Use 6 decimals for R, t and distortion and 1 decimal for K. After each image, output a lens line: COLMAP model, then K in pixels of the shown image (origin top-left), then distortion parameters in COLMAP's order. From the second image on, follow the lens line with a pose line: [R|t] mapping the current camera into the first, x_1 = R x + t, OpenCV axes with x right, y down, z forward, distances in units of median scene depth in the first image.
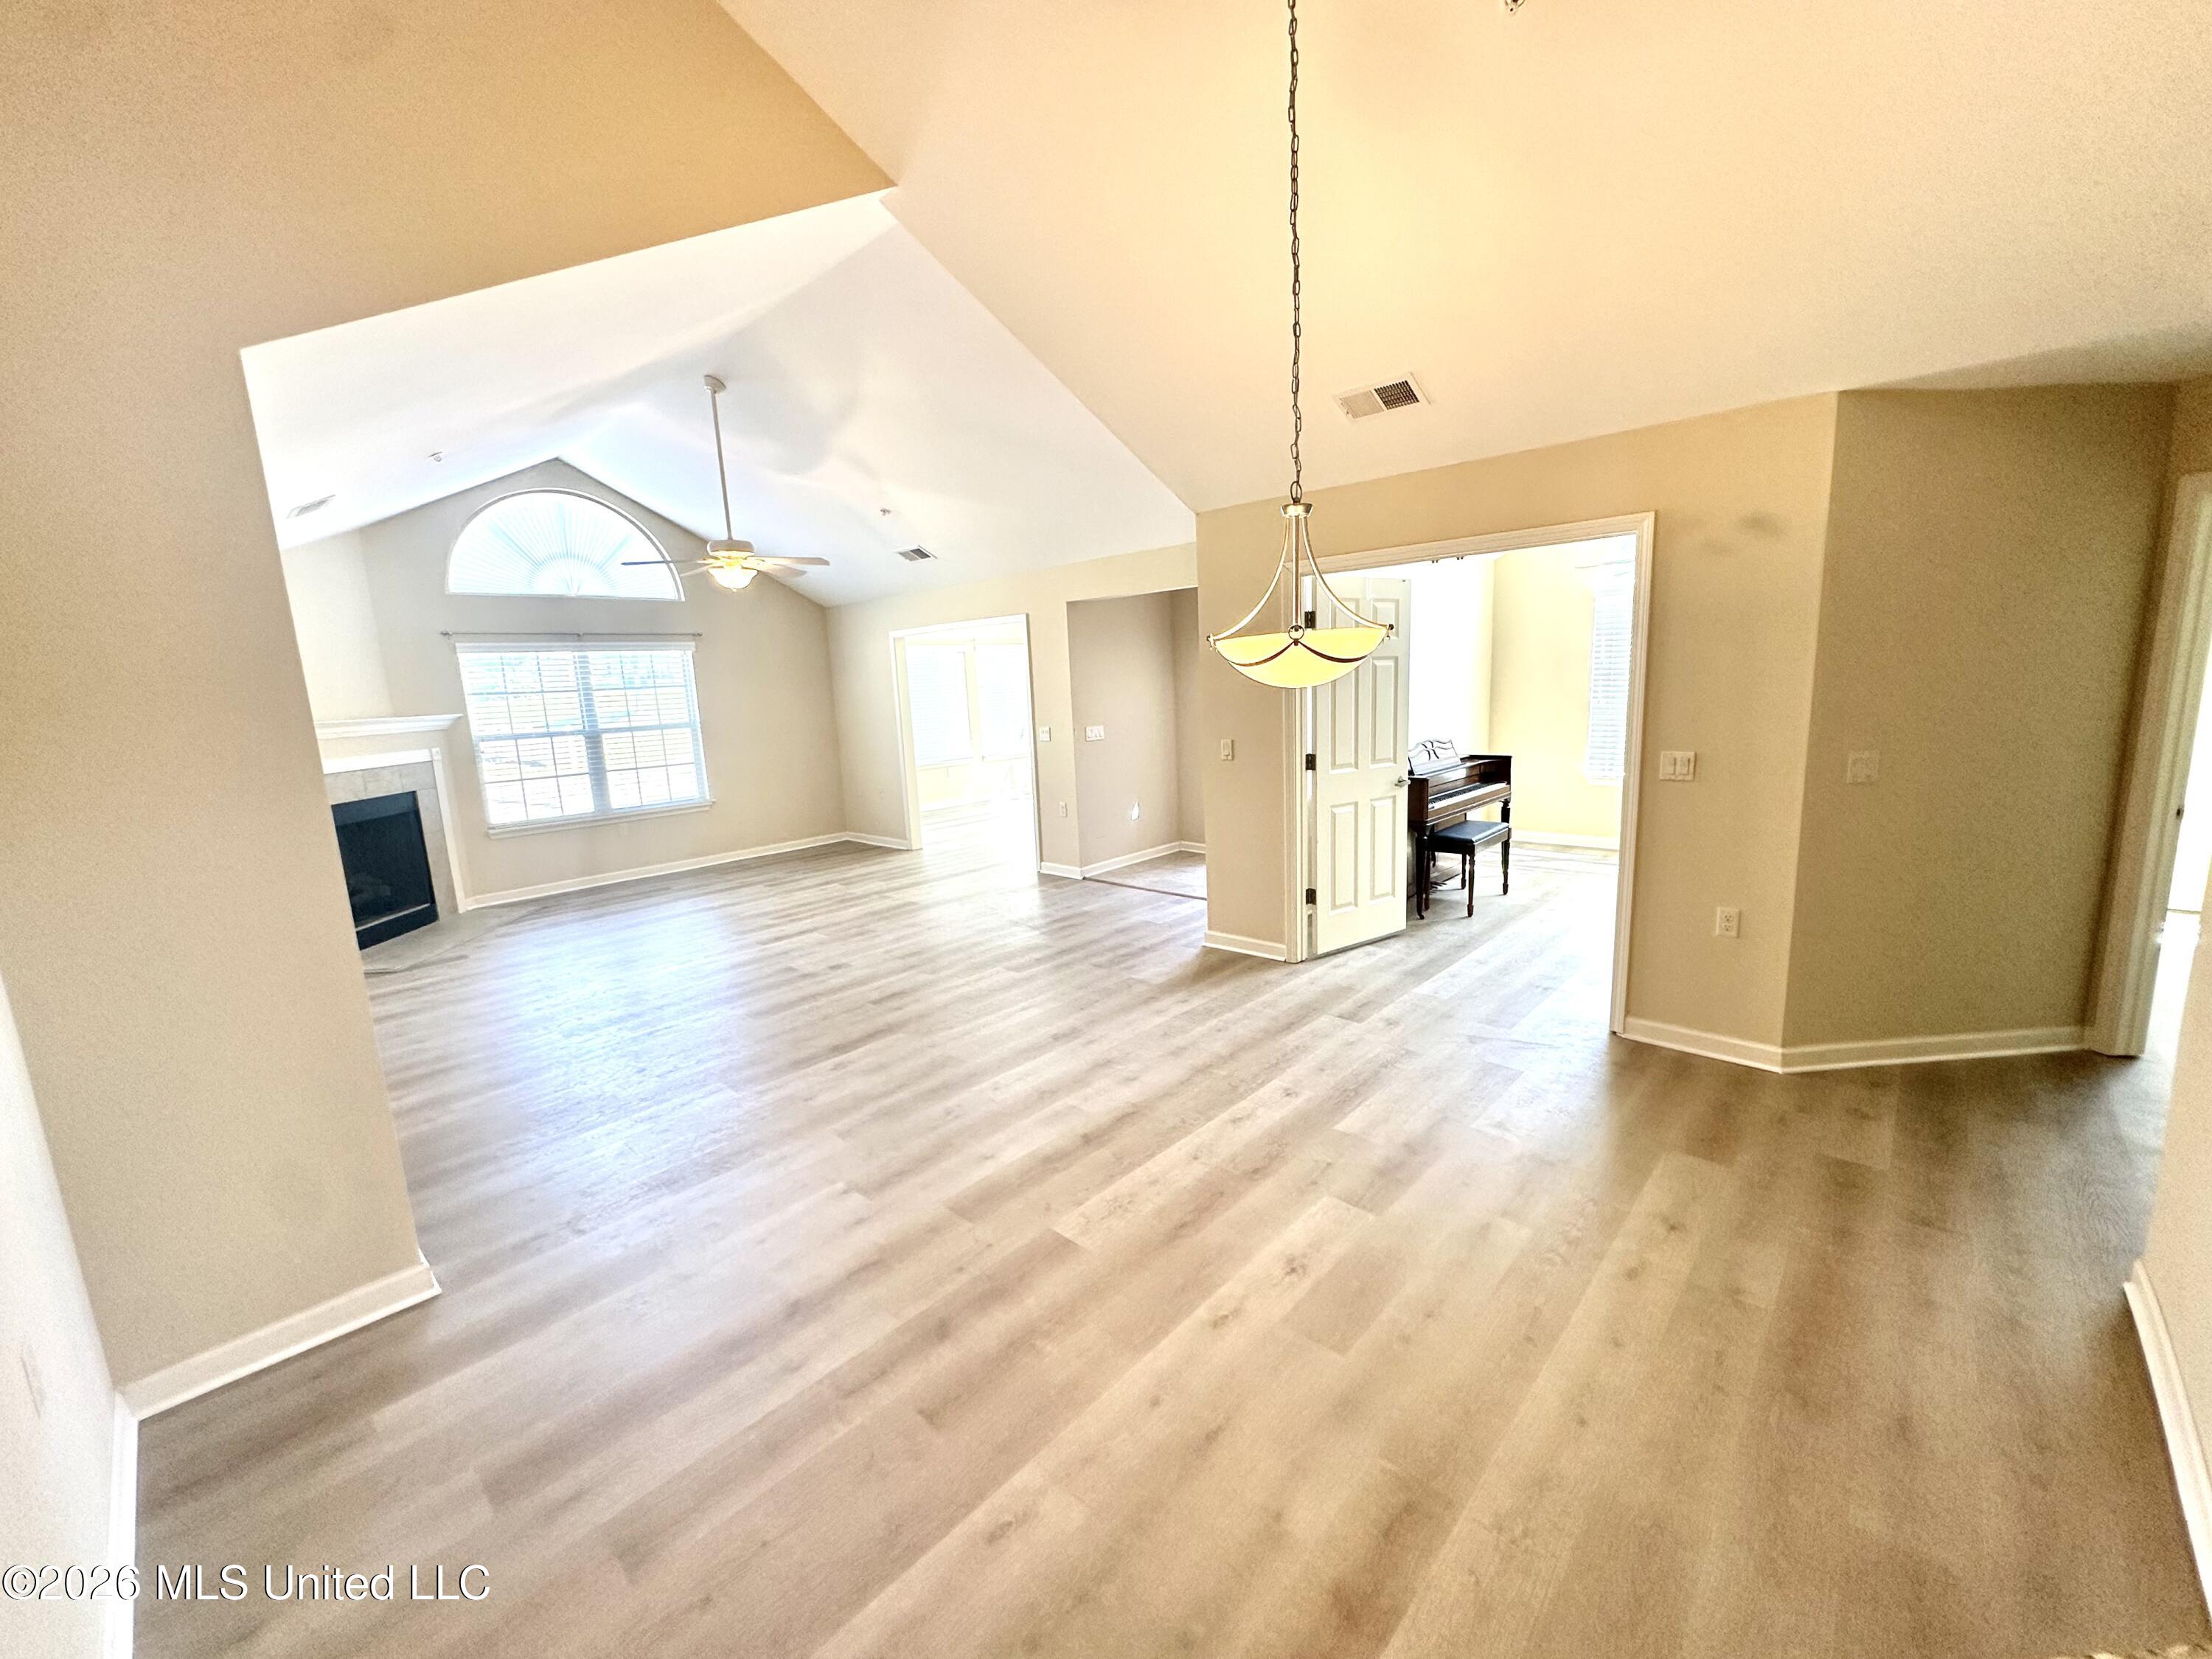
lens RADIAL K [[882.2, 0, 1106.0], [0, 882.2, 829.5], [0, 0, 1]] dist [-0.002712, 0.000264]
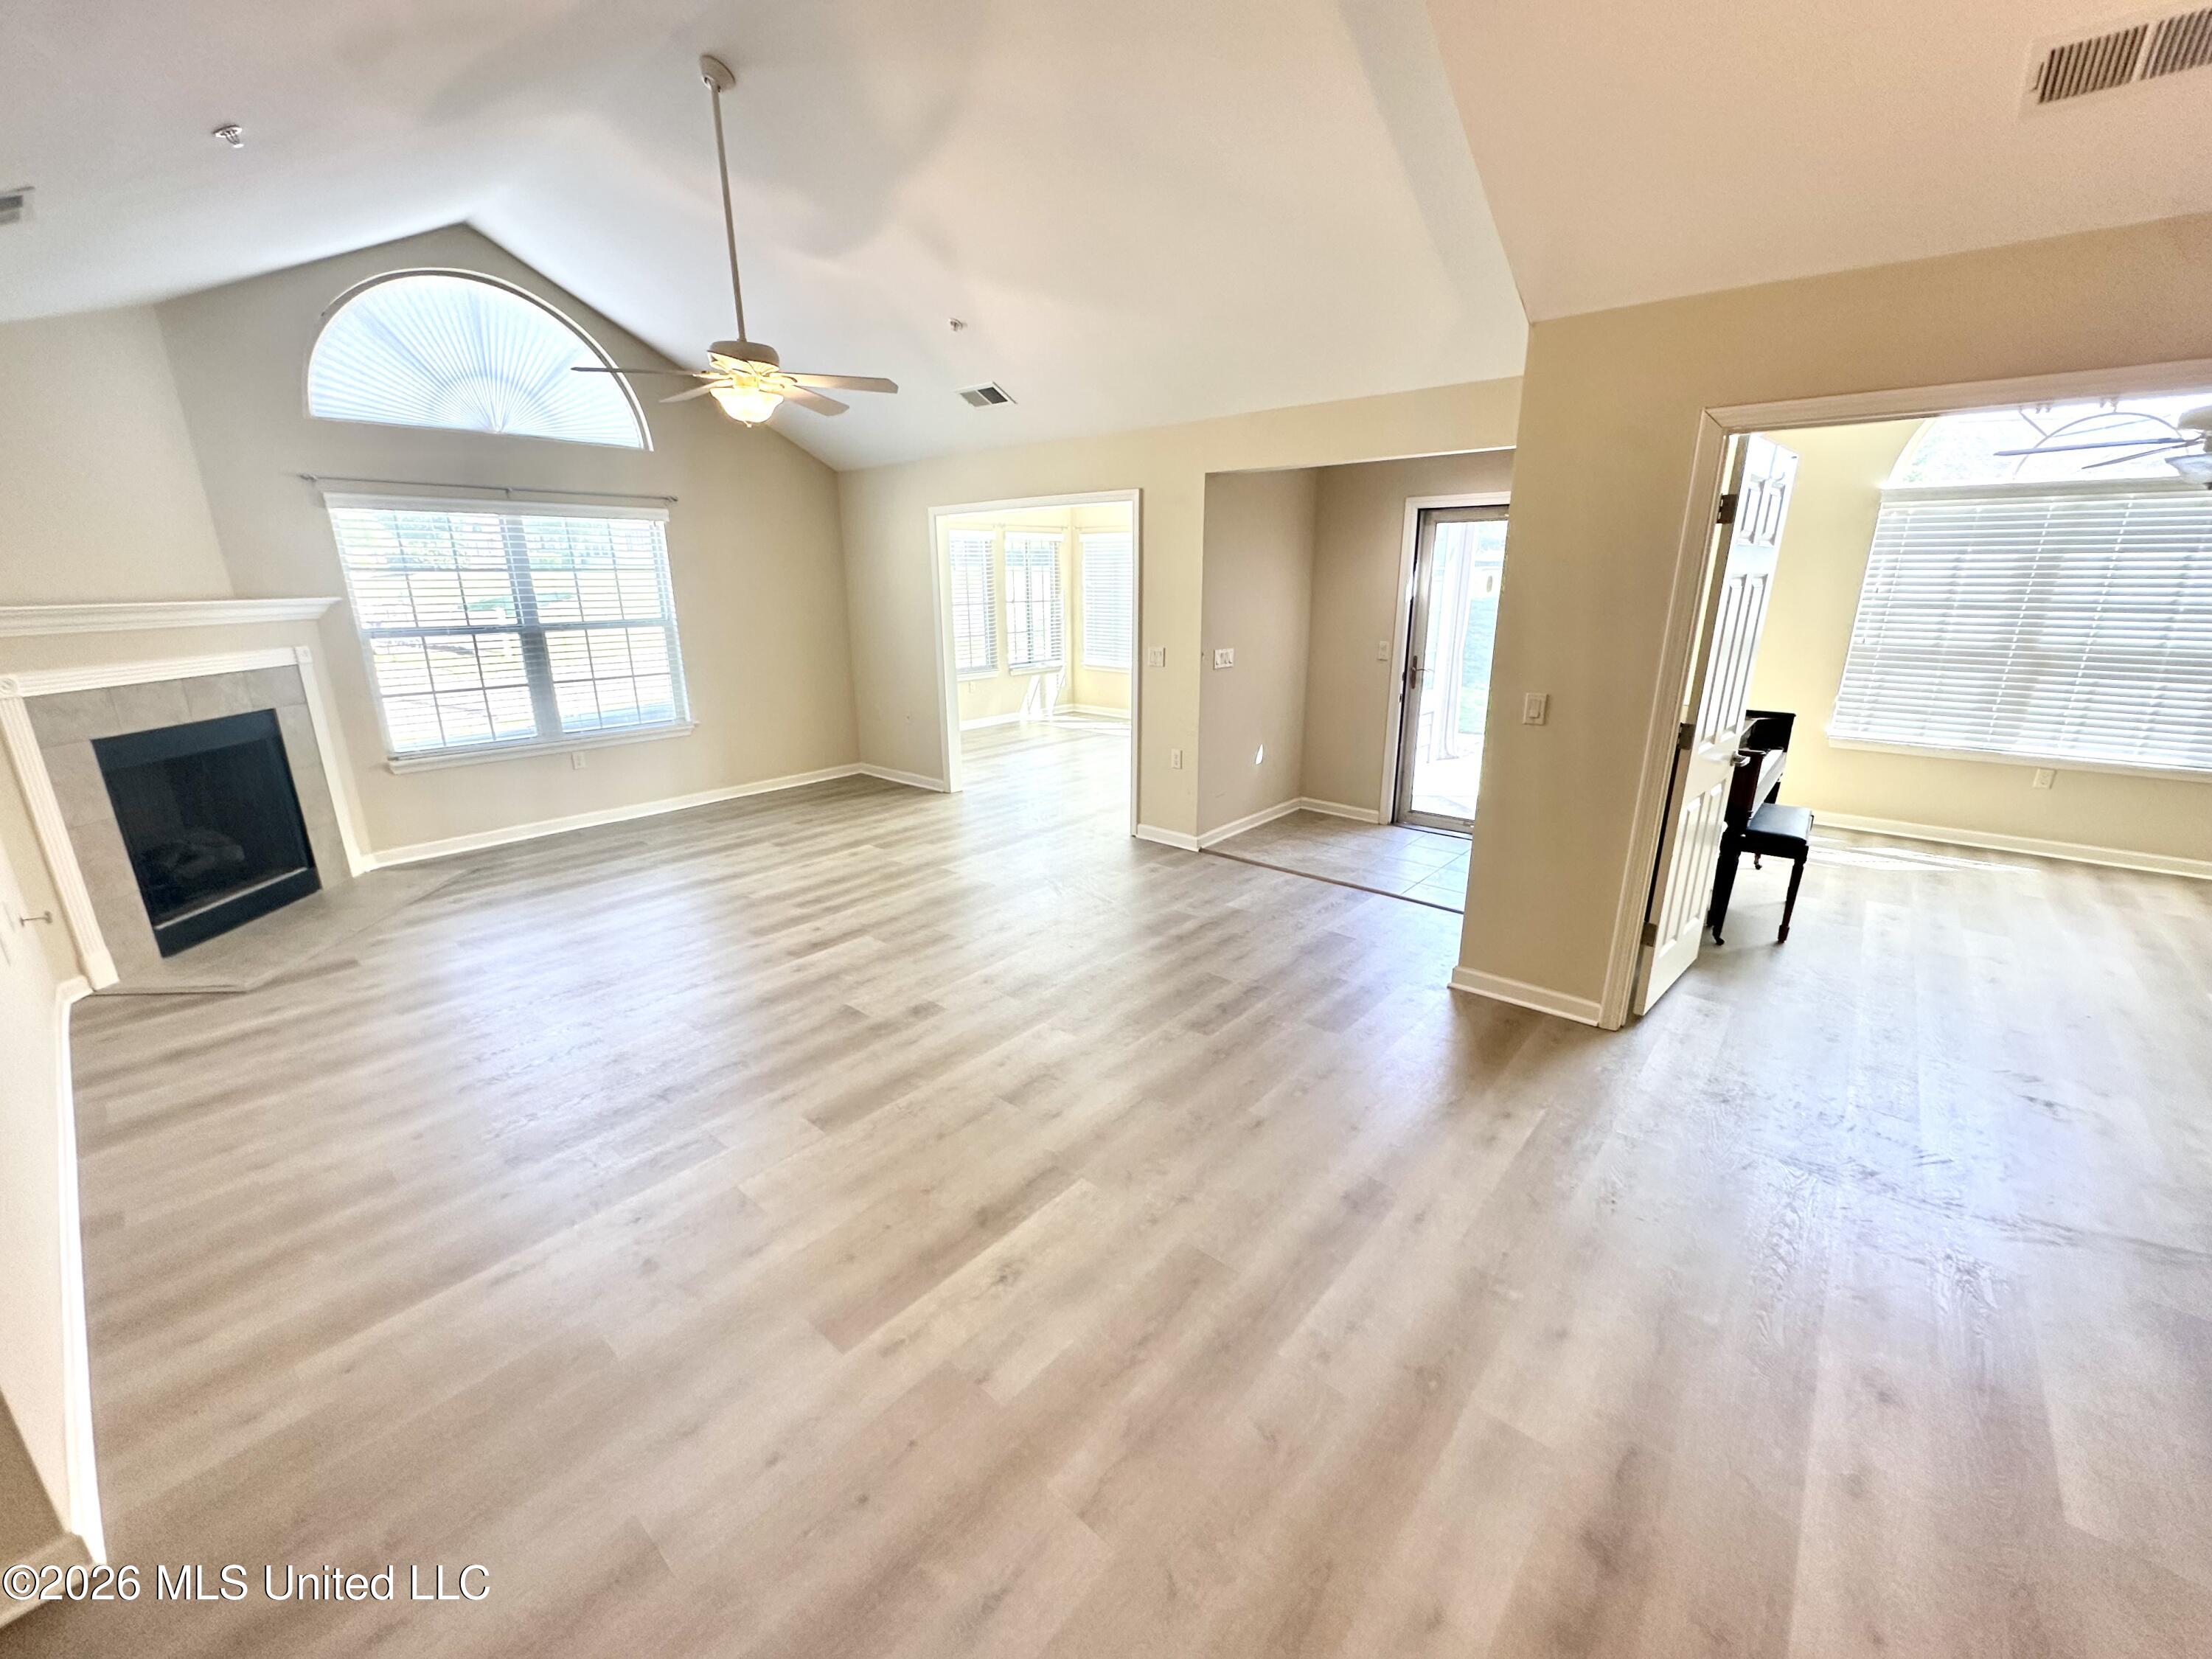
lens RADIAL K [[882.2, 0, 1106.0], [0, 882.2, 829.5], [0, 0, 1]] dist [-0.002712, 0.000264]
pose [[0.998308, 0.028198, 0.050847, -0.184009], [-0.033639, 0.993414, 0.109527, -0.054662], [-0.047424, -0.111052, 0.992682, 0.308288]]
